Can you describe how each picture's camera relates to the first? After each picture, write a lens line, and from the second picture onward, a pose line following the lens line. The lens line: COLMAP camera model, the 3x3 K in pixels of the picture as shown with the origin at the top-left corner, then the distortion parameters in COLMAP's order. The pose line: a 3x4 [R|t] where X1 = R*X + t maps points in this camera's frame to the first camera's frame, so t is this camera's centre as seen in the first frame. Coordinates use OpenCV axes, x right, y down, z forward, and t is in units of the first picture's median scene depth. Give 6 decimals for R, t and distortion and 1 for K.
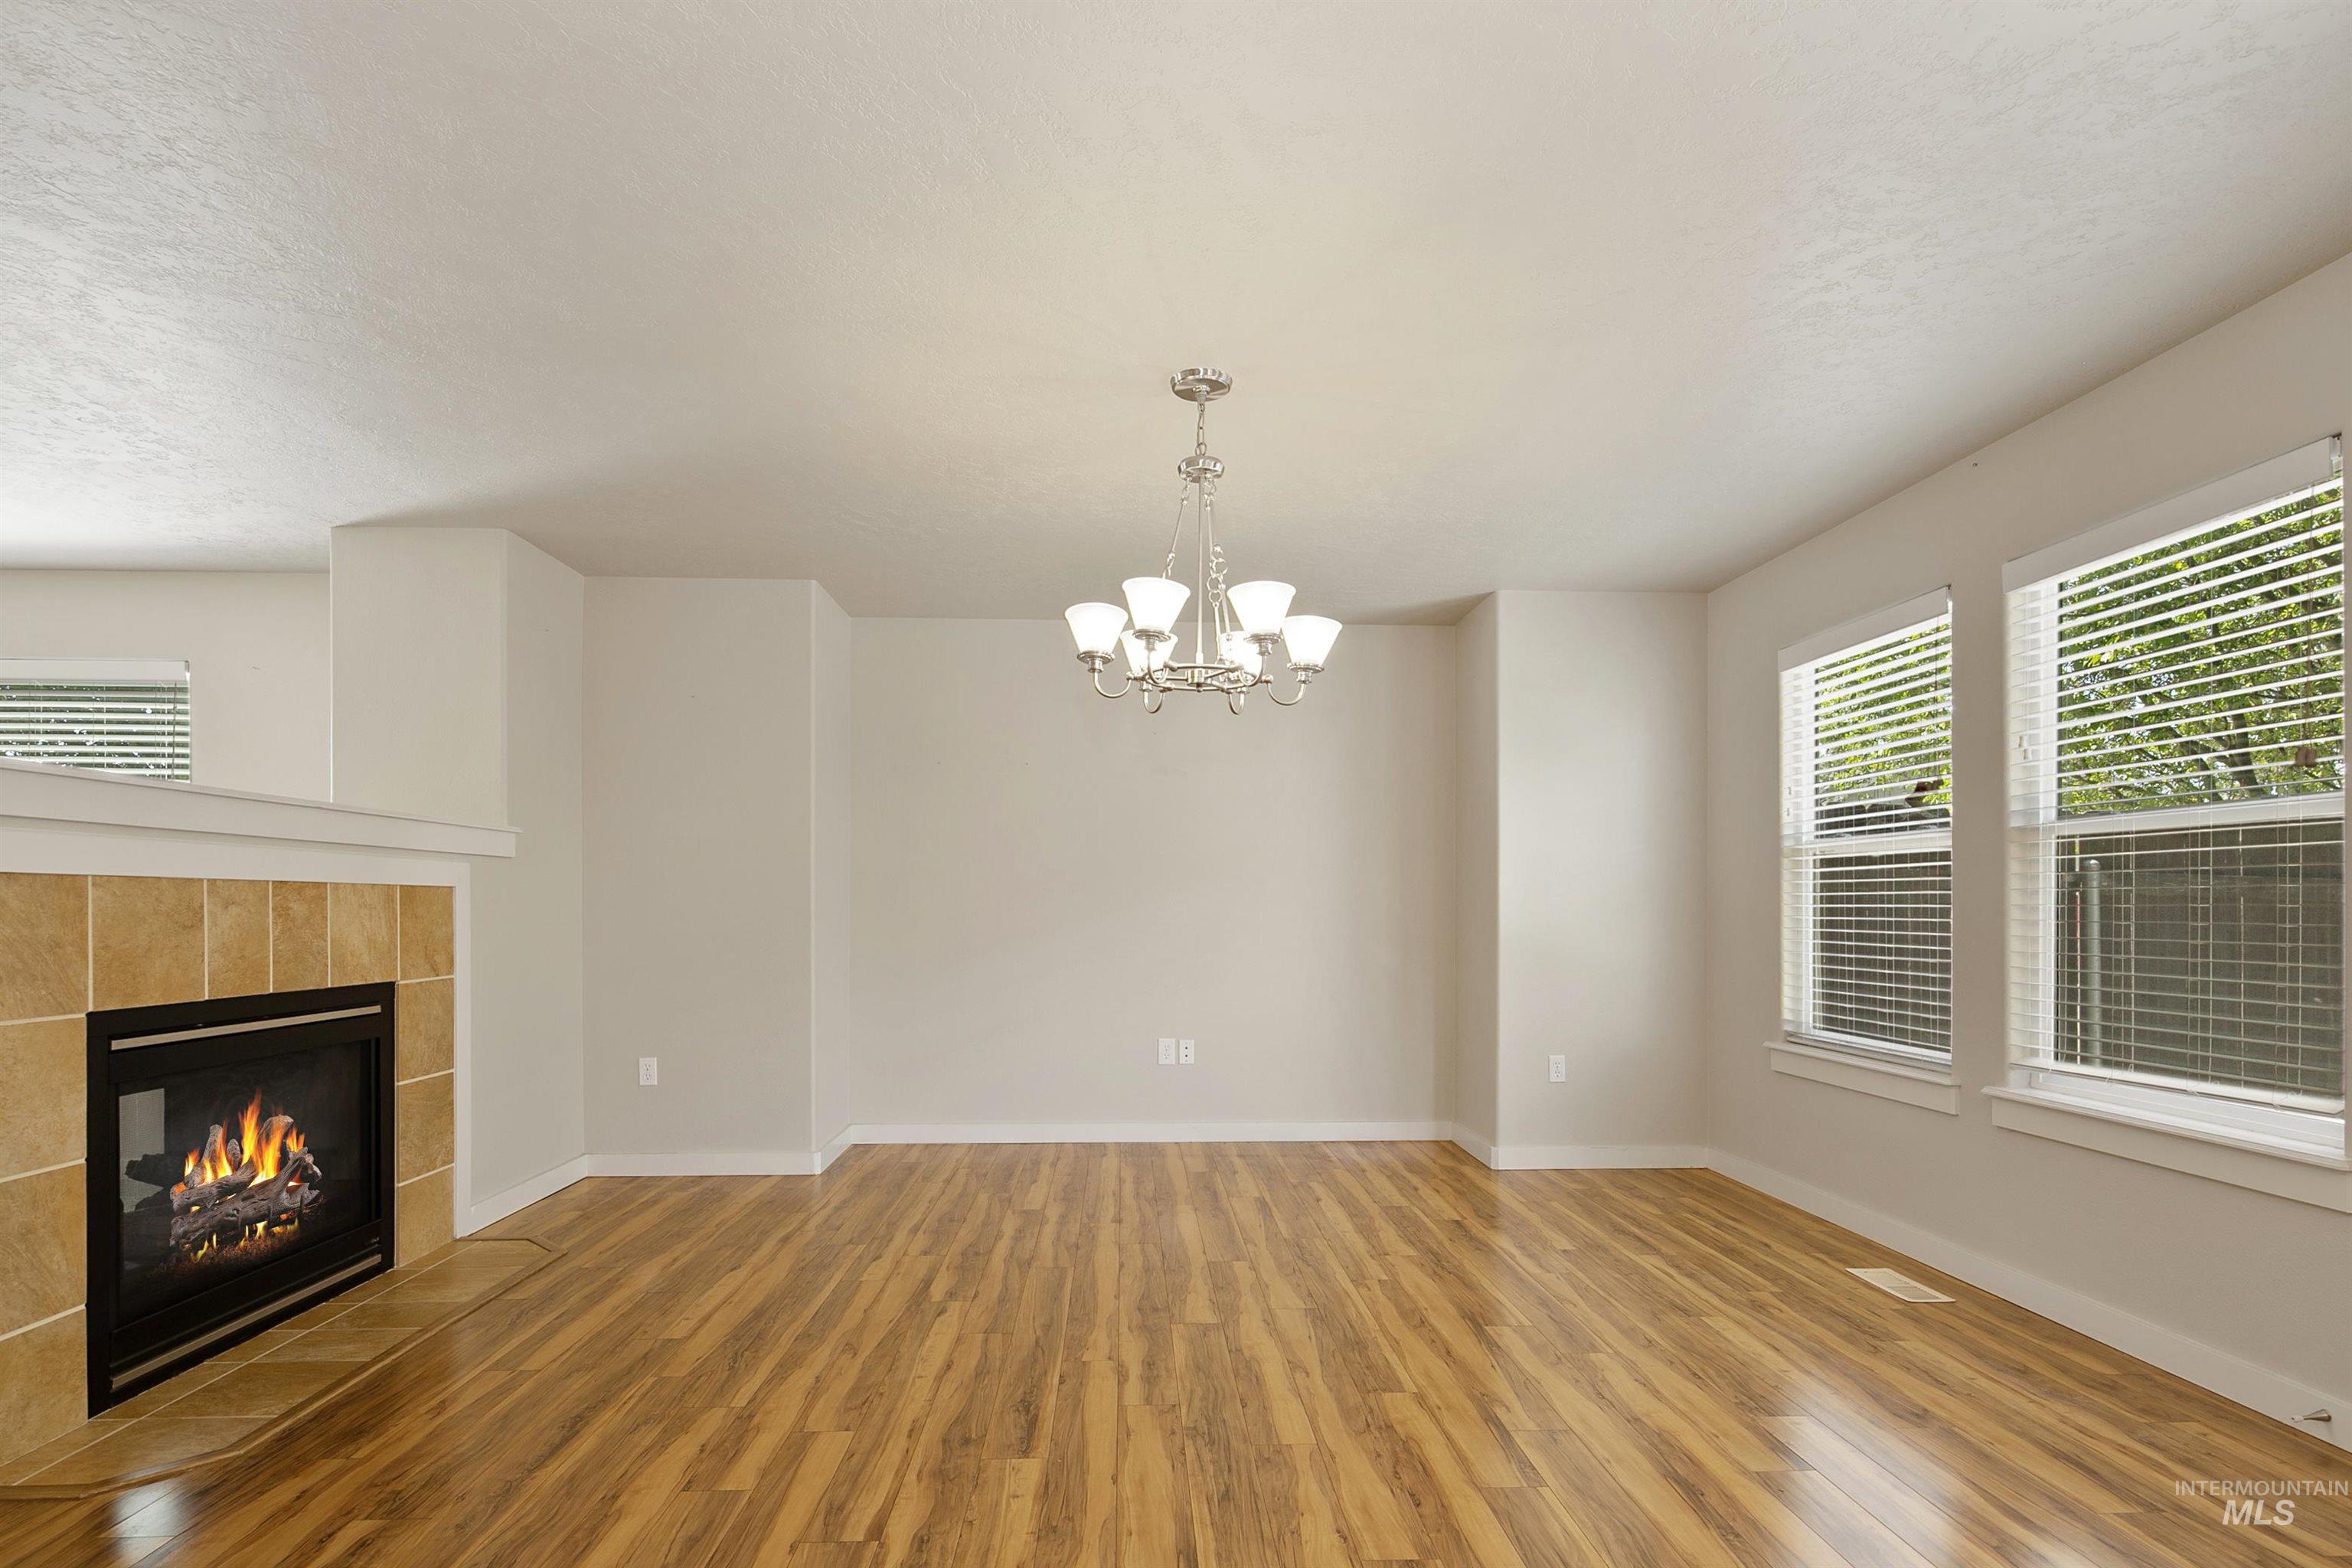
lens RADIAL K [[1156.1, 0, 1176.7], [0, 1156.1, 912.9], [0, 0, 1]] dist [0.017890, -0.013204]
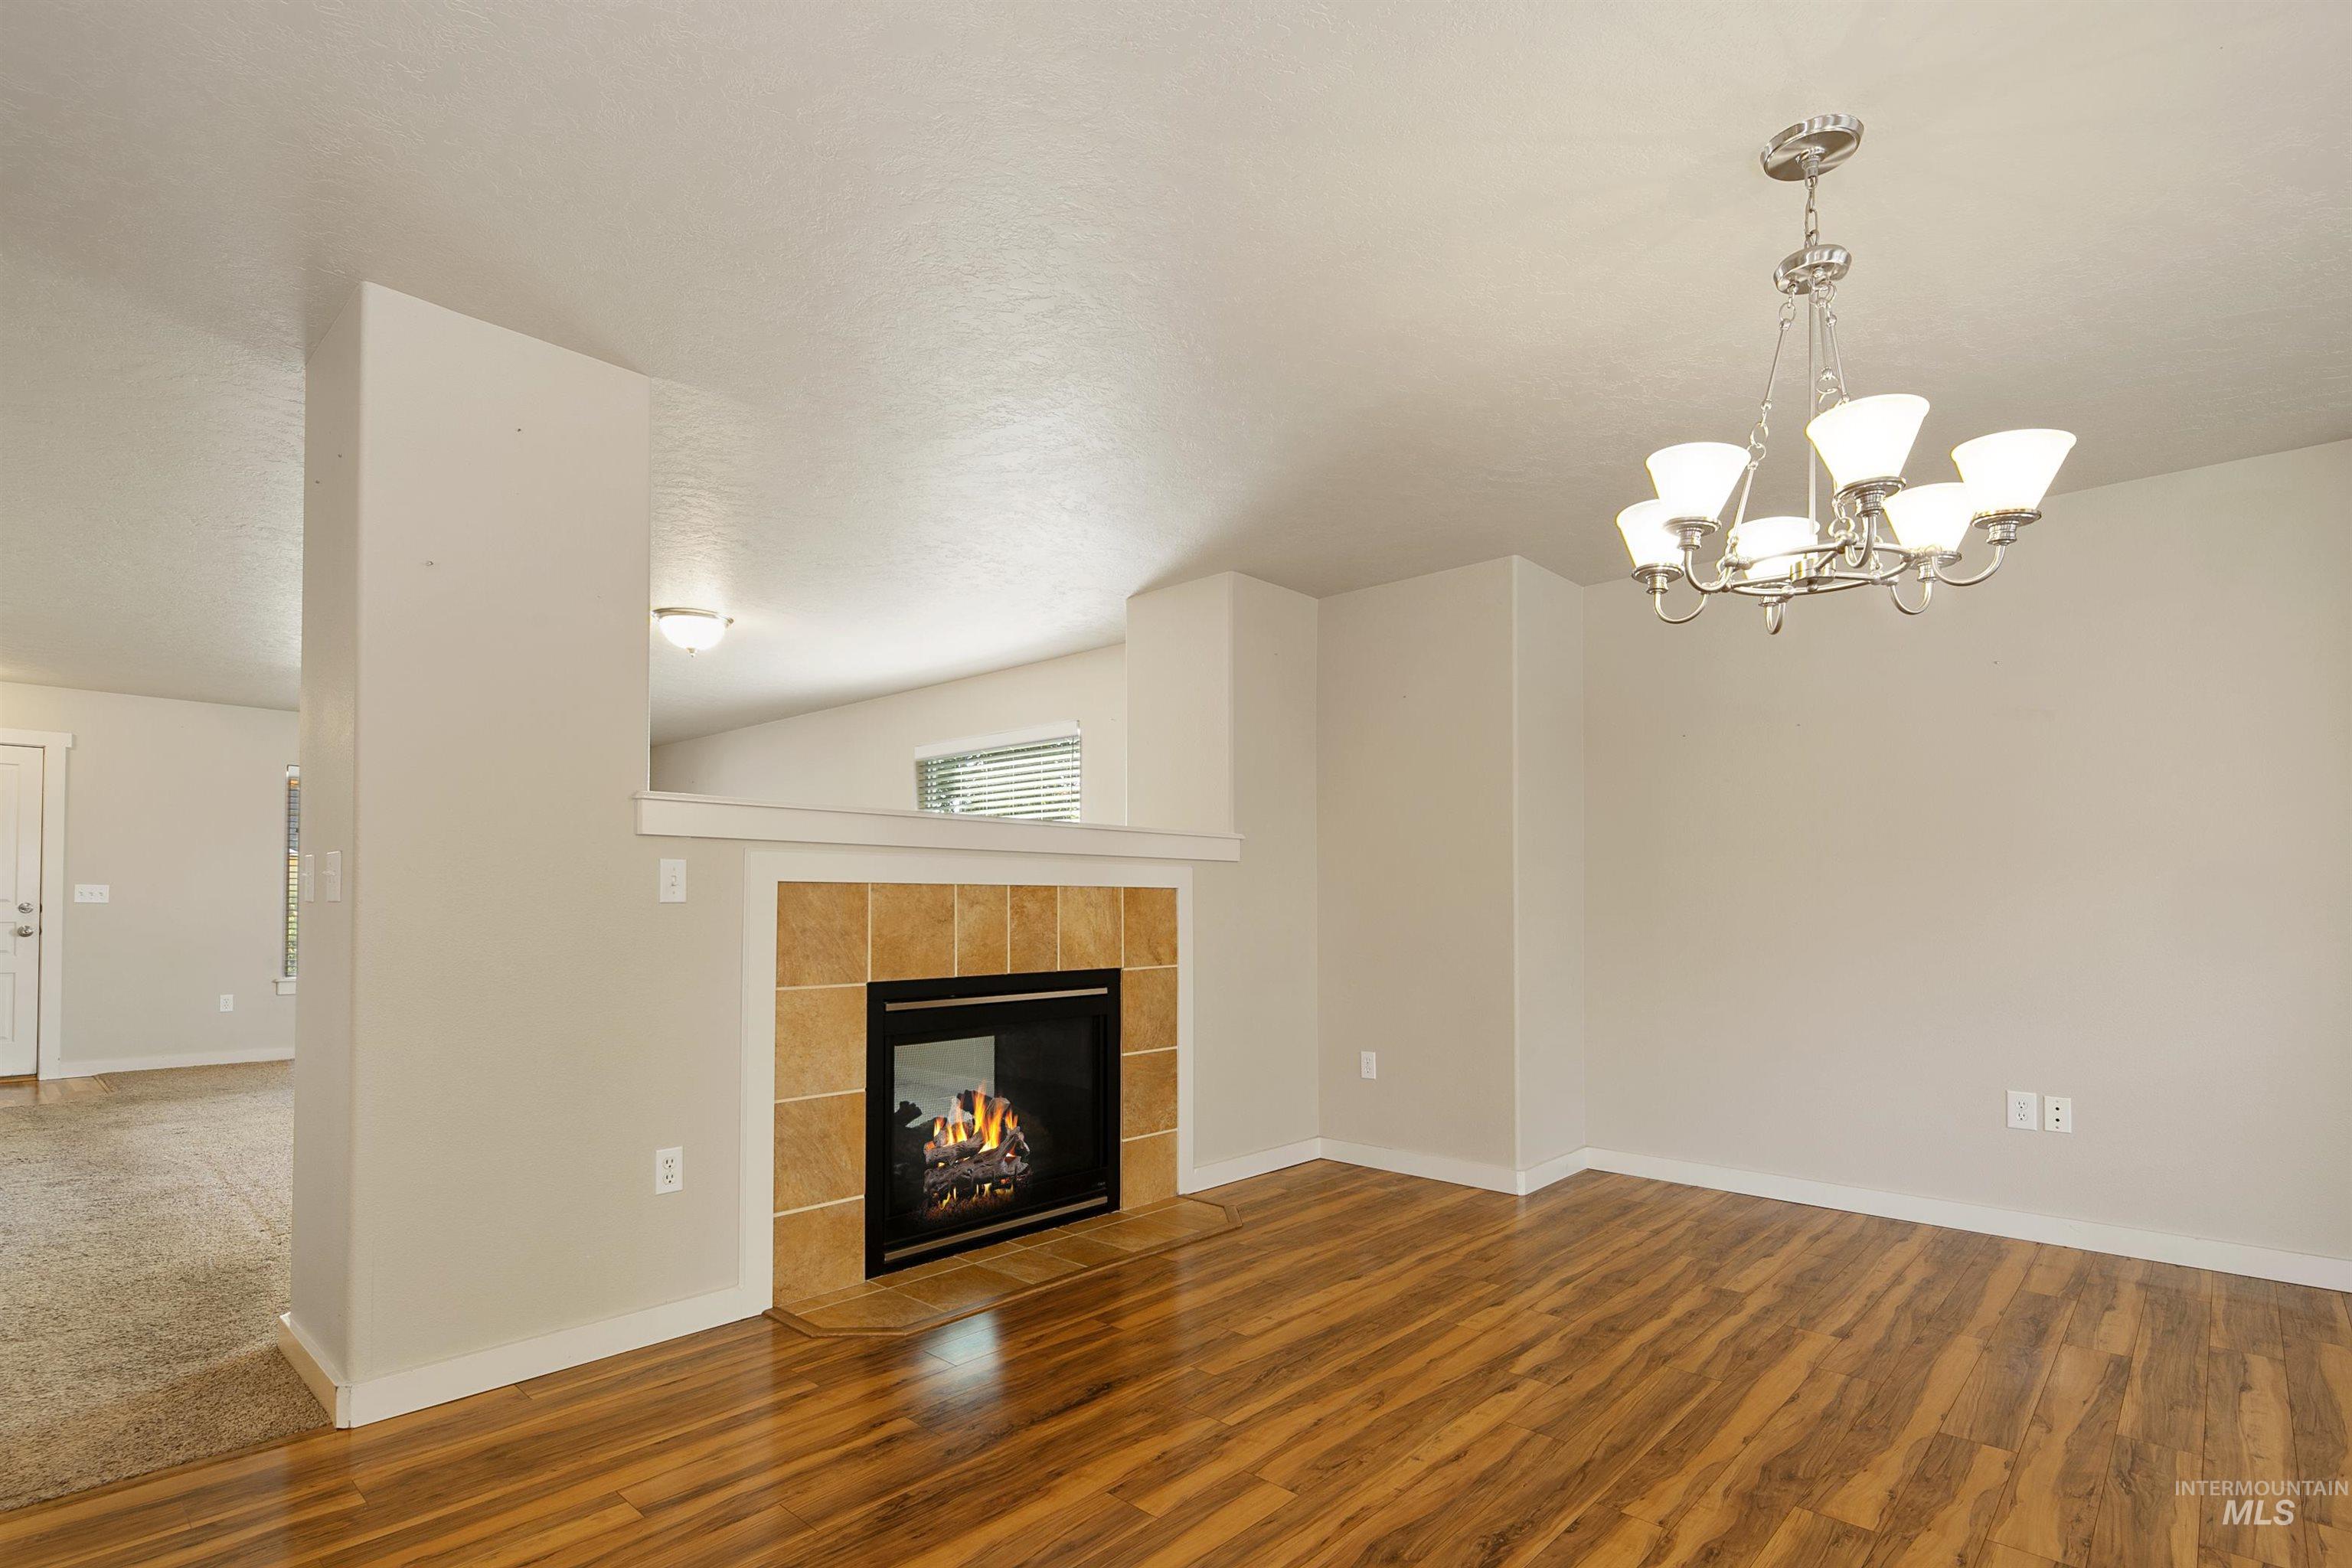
lens RADIAL K [[1143.6, 0, 1164.1], [0, 1143.6, 886.3], [0, 0, 1]] dist [0.002161, -0.000044]
pose [[0.696864, -0.012766, -0.717090, 0.199064], [-0.002463, 0.999793, -0.020192, -0.001358], [0.717199, 0.015838, 0.696689, 0.214305]]
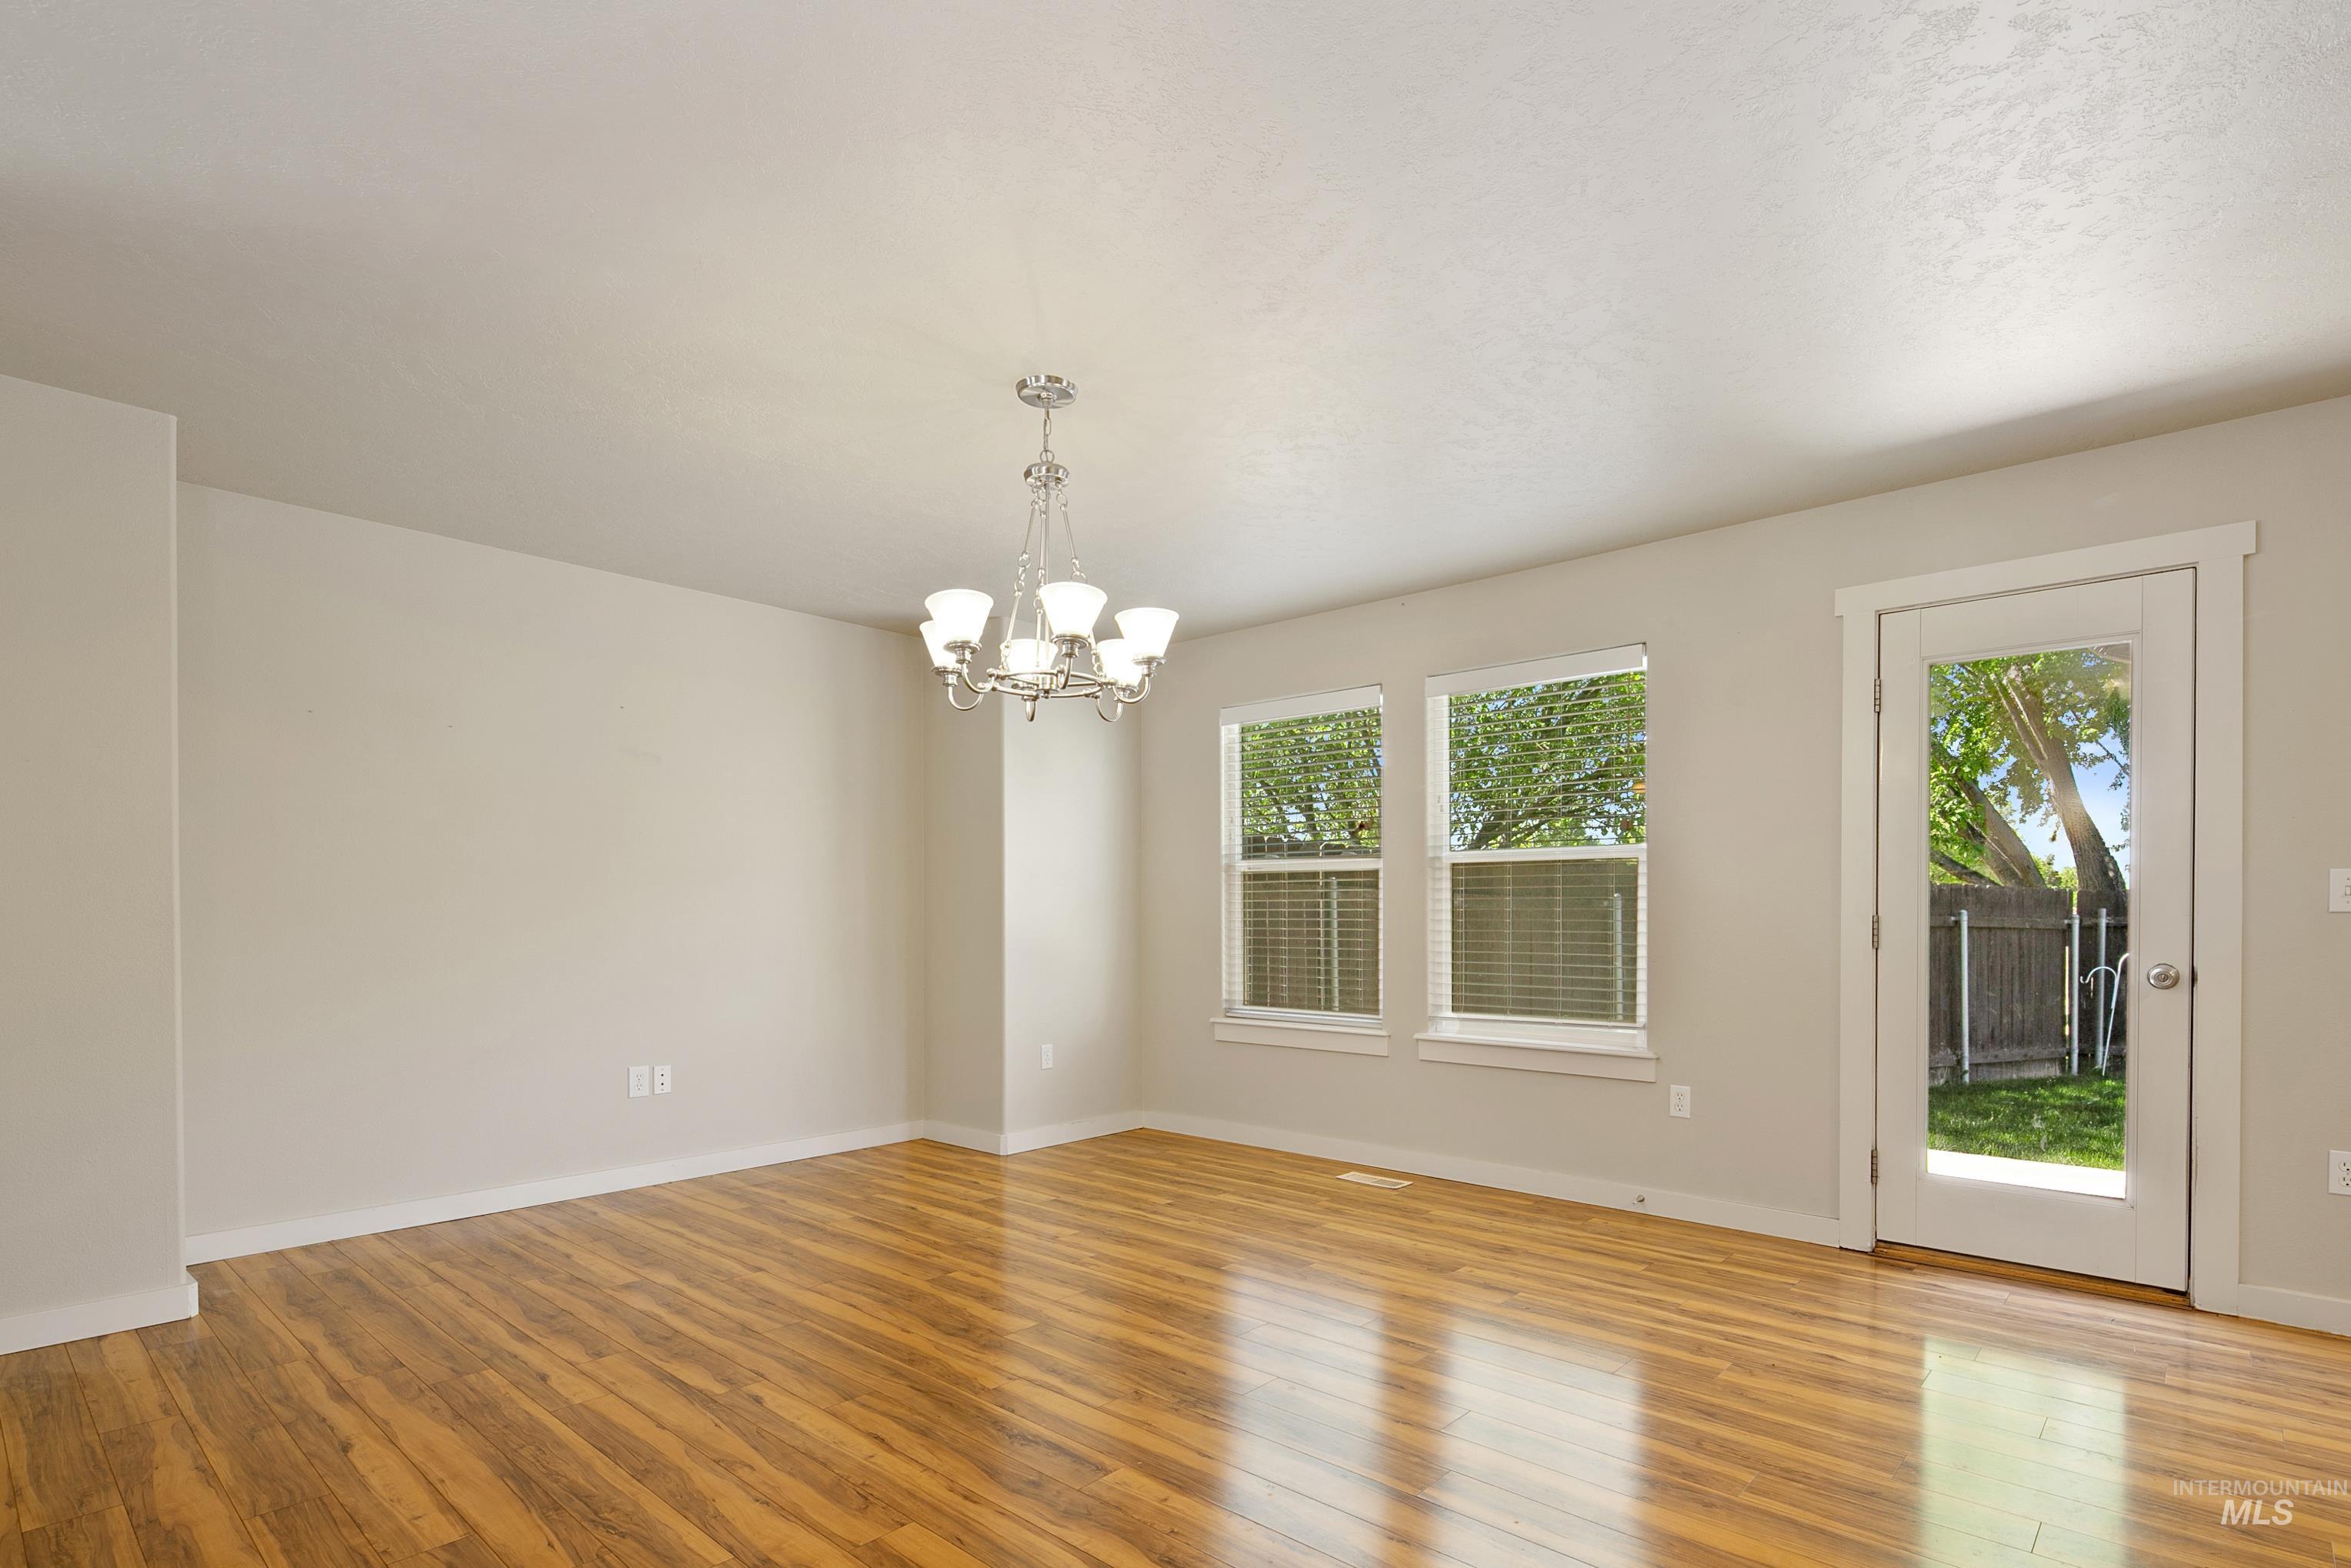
lens RADIAL K [[1155.6, 0, 1176.2], [0, 1155.6, 912.9], [0, 0, 1]] dist [0.017890, -0.013204]
pose [[0.704548, -0.002363, 0.709652, -0.520256], [0.005772, 0.999980, -0.002401, -0.000199], [-0.709633, 0.005788, 0.704548, 0.178063]]
